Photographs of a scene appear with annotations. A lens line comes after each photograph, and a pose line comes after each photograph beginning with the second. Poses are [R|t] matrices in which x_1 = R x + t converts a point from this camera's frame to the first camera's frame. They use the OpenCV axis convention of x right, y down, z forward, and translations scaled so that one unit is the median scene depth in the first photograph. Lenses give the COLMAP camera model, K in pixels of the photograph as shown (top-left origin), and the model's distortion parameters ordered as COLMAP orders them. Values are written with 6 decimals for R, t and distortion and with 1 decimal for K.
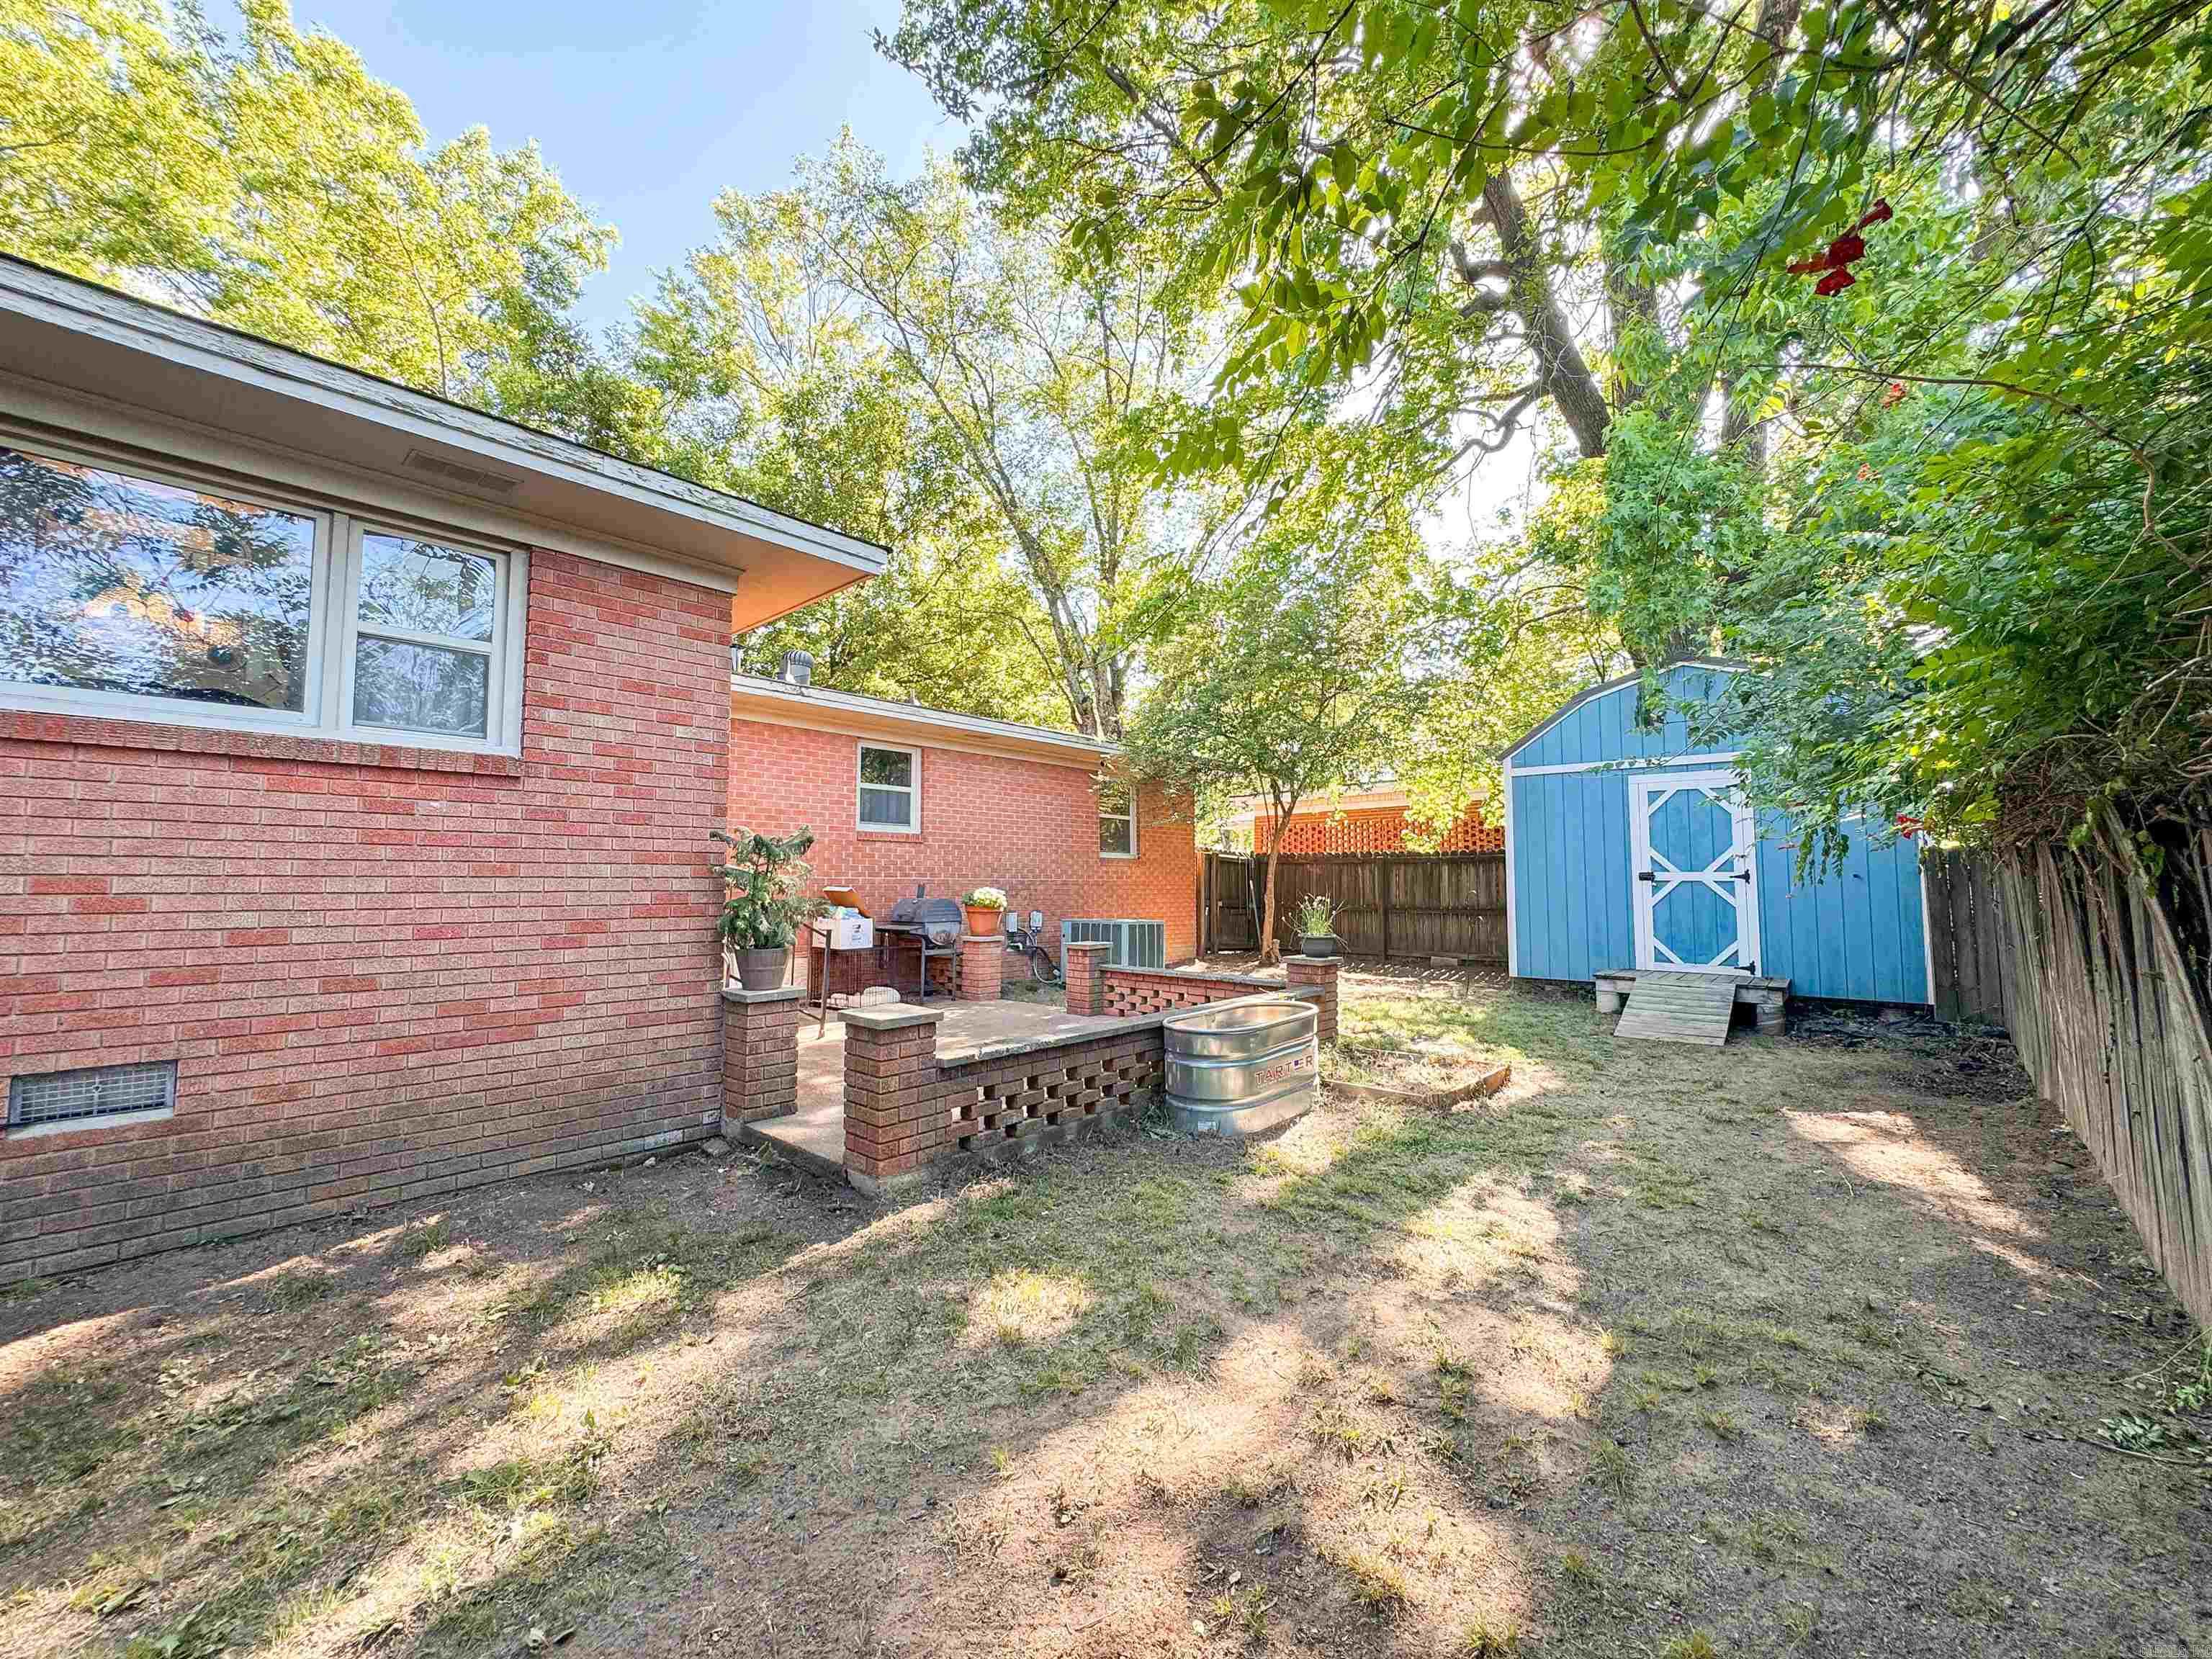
lens RADIAL K [[881.8, 0, 1102.7], [0, 881.8, 826.5], [0, 0, 1]] dist [-0.003128, 0.000407]
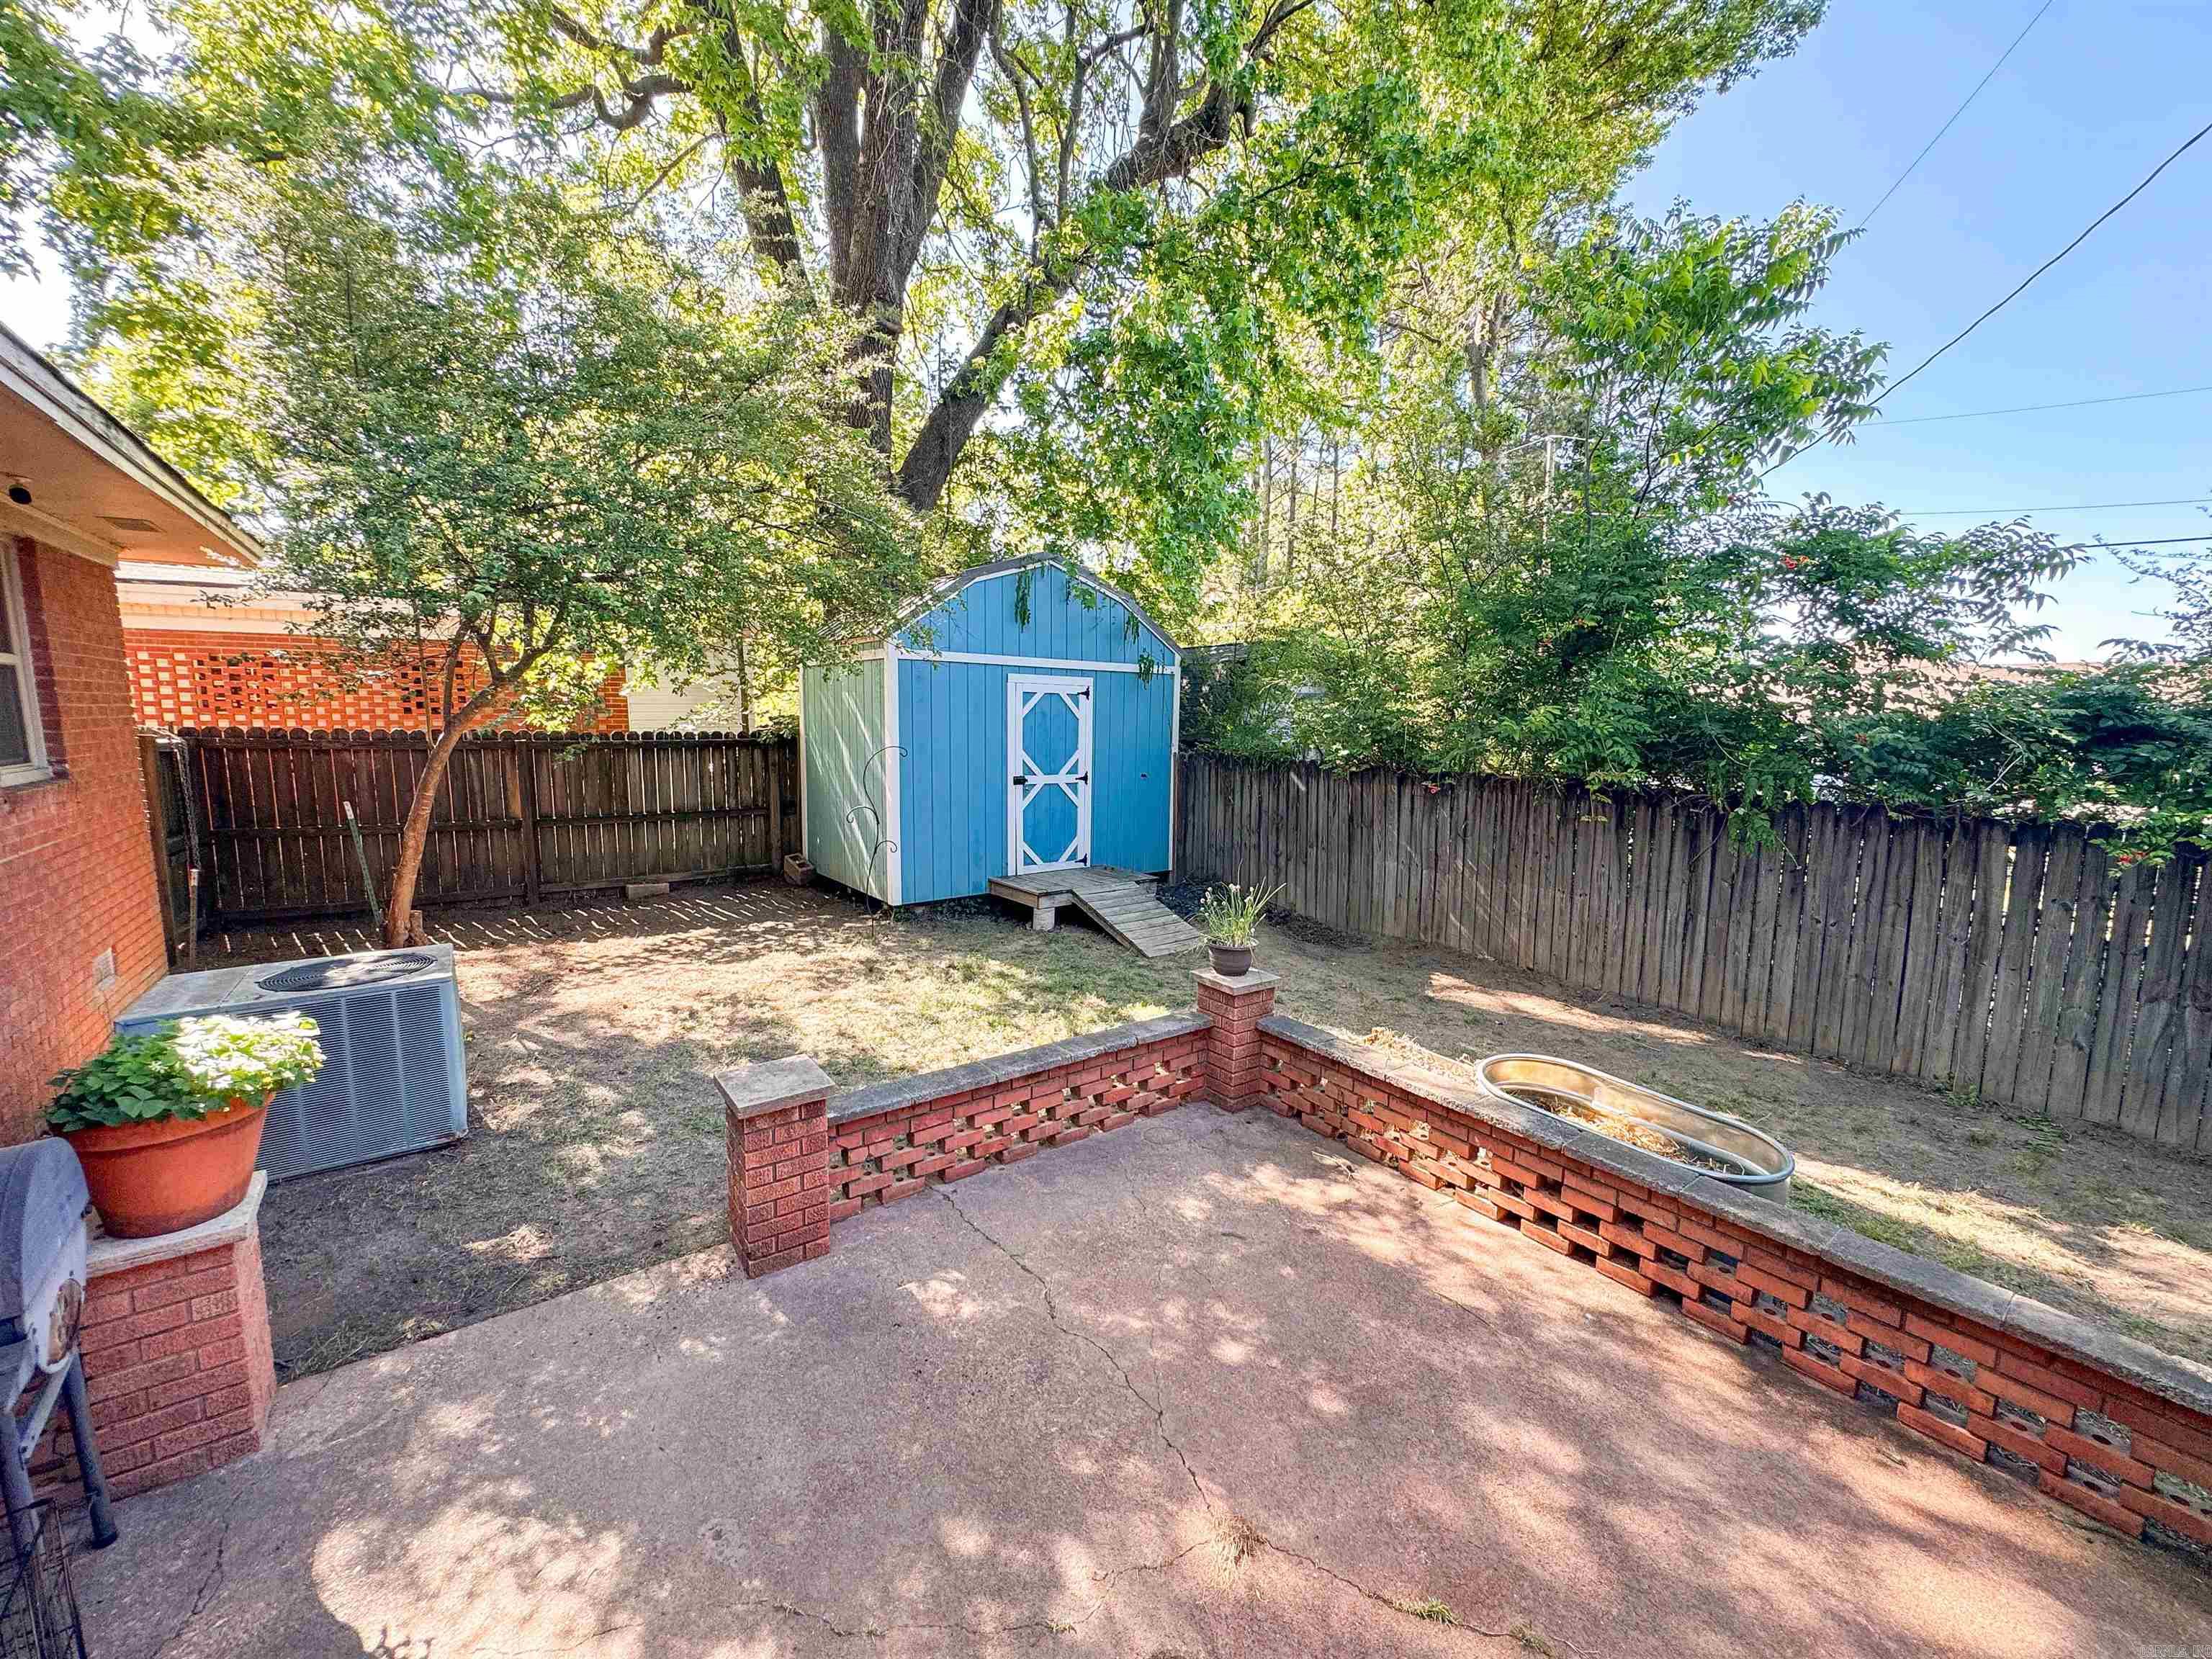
lens RADIAL K [[886.9, 0, 1105.5], [0, 886.9, 827.4], [0, 0, 1]] dist [0.001908, 0.000167]
pose [[0.192419, -0.126875, 0.973076, -0.313219], [-0.081832, 0.986078, 0.144752, -0.040426], [-0.977895, -0.107481, 0.179358, 0.702799]]
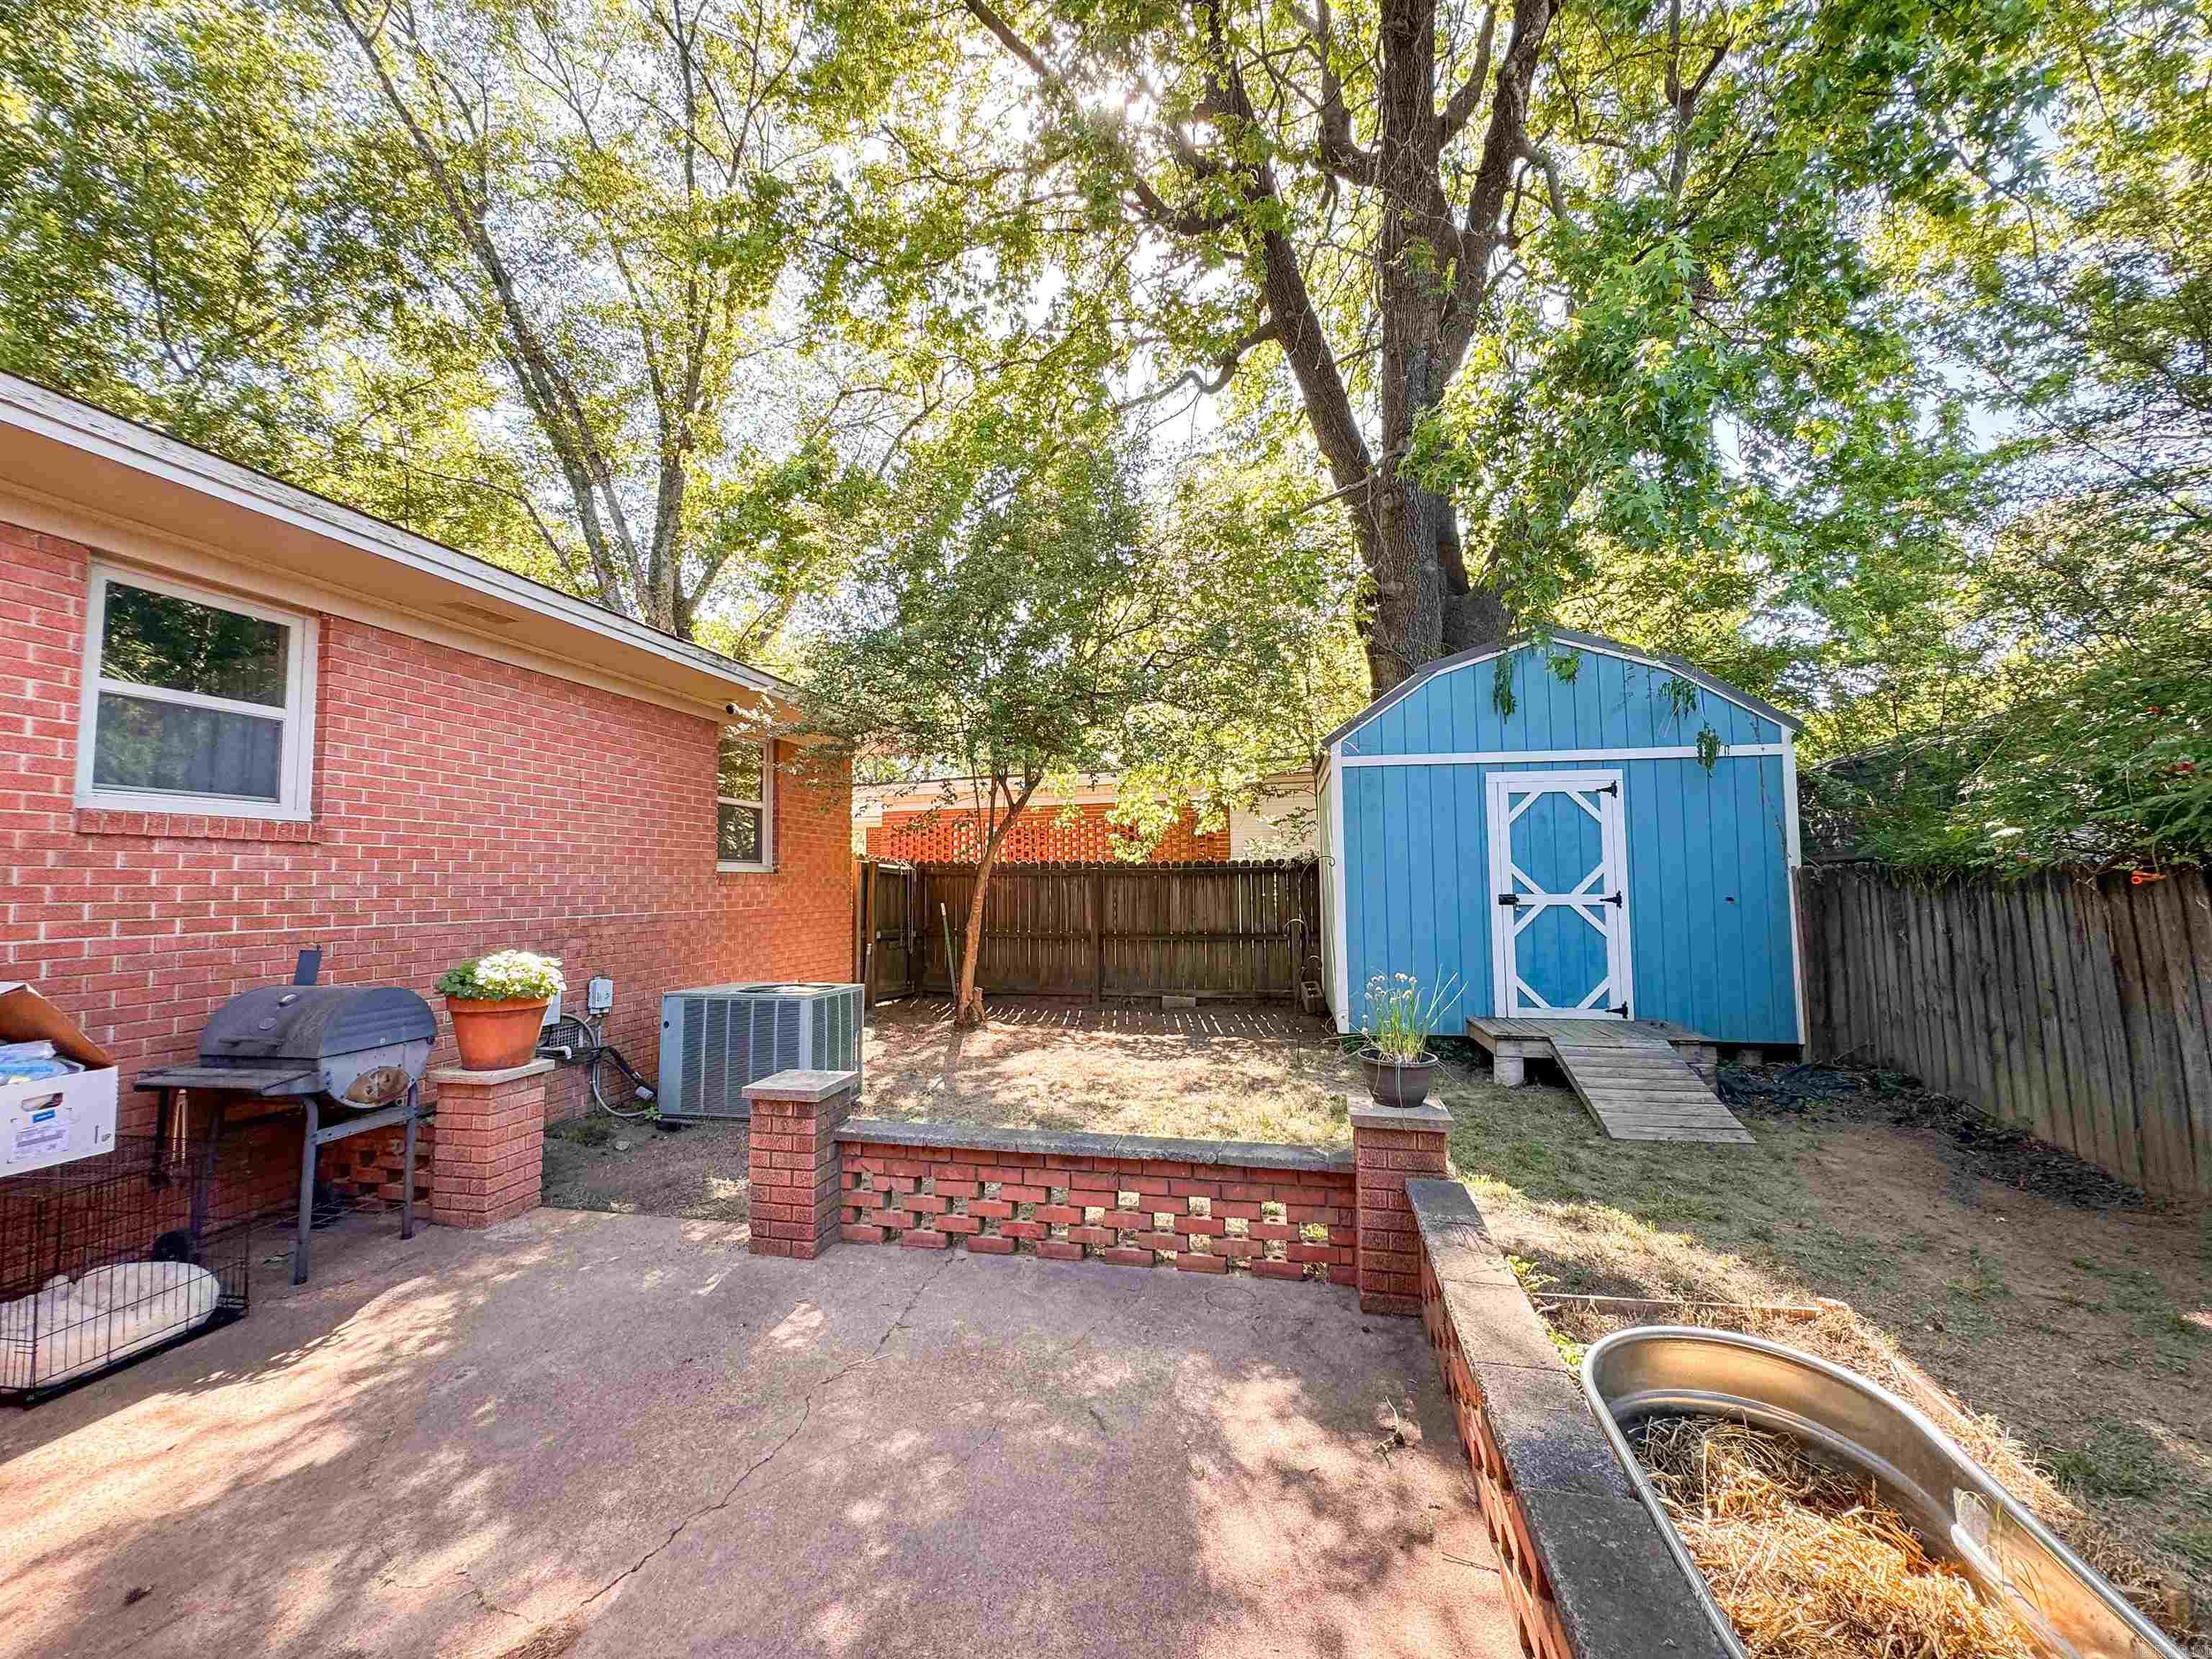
lens RADIAL K [[881.8, 0, 1102.7], [0, 881.8, 826.5], [0, 0, 1]] dist [-0.003128, 0.000407]
pose [[0.864517, 0.024193, 0.502021, -0.097469], [-0.024042, 0.999688, -0.006774, 0.004774], [-0.502028, -0.006213, 0.864829, 0.479373]]
